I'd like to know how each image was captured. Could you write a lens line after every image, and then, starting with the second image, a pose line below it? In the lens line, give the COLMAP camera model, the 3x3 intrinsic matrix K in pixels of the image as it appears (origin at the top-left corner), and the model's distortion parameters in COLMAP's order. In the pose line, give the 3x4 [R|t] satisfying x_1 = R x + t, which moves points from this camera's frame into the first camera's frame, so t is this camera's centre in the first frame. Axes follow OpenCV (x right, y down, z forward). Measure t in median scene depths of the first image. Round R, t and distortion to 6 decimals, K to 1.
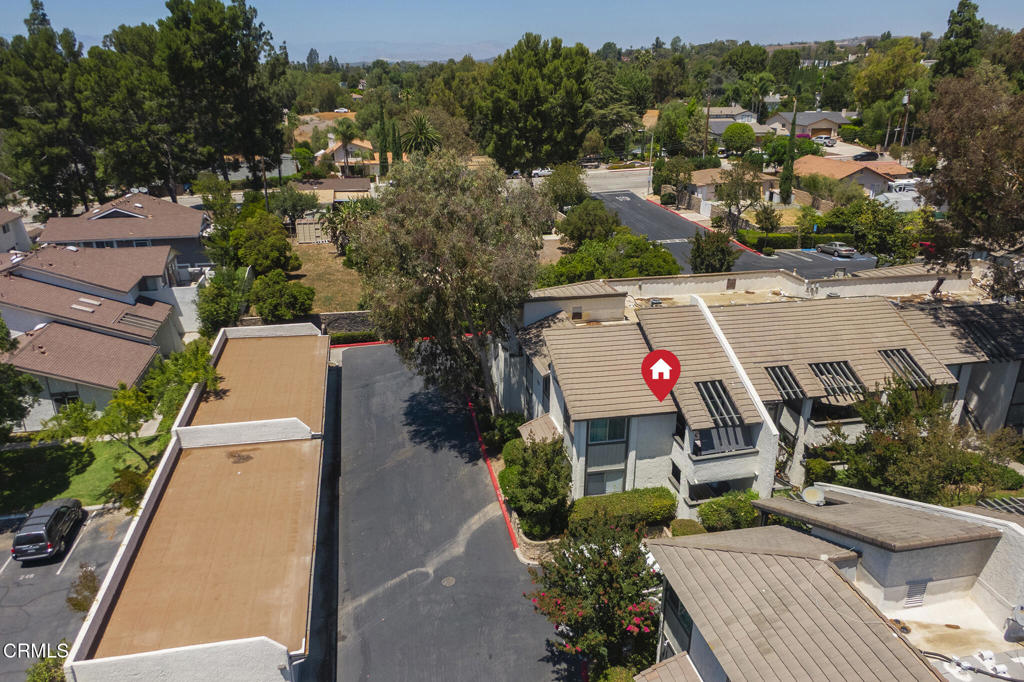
lens RADIAL K [[733.5, 0, 511.5], [0, 733.5, 344.0], [0, 0, 1]] dist [0.007960, -0.029726]
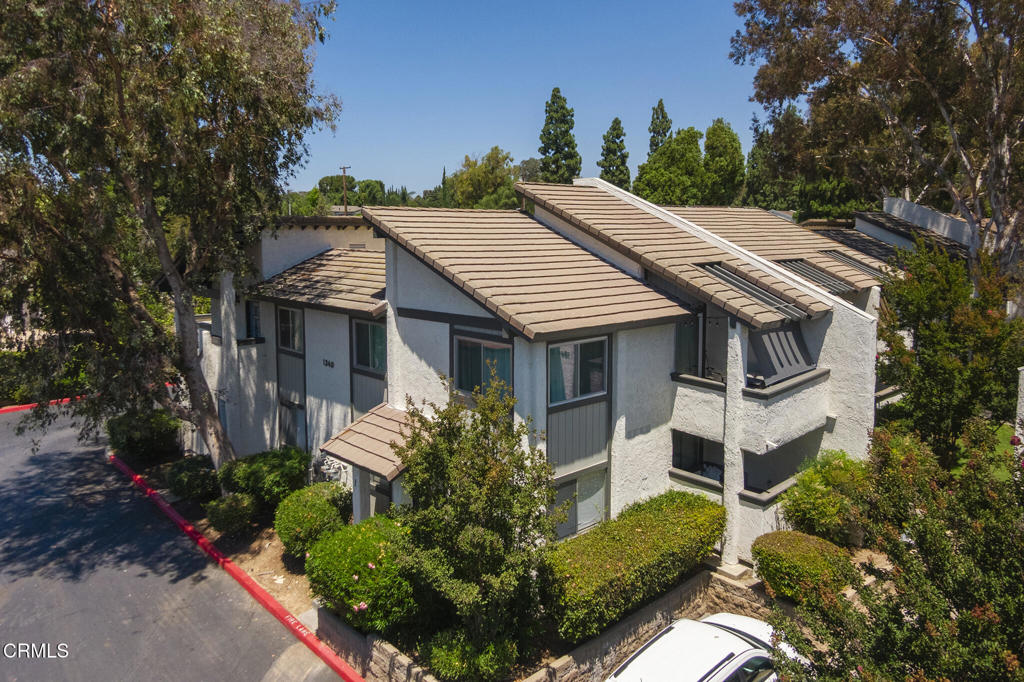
lens RADIAL K [[733.5, 0, 508.1], [0, 733.5, 332.8], [0, 0, 1]] dist [0.007960, -0.029726]
pose [[0.846714, -0.072266, 0.527117, -0.126679], [0.190772, 0.966091, -0.173993, 0.157667], [-0.496669, 0.247882, 0.831790, 0.631664]]
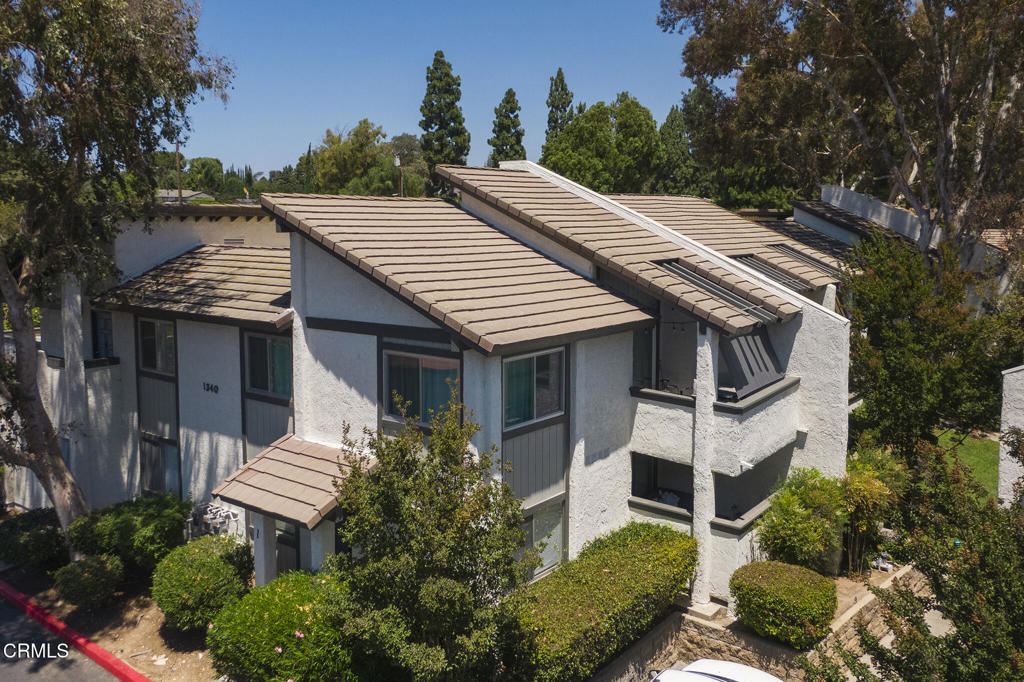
lens RADIAL K [[871.3, 0, 510.6], [0, 871.3, 337.0], [0, 0, 1]] dist [-0.005607, 0.025558]
pose [[0.755743, -0.085753, 0.649230, -0.155200], [0.234865, 0.960929, -0.146473, 0.149040], [-0.611303, 0.263177, 0.746355, 0.649324]]
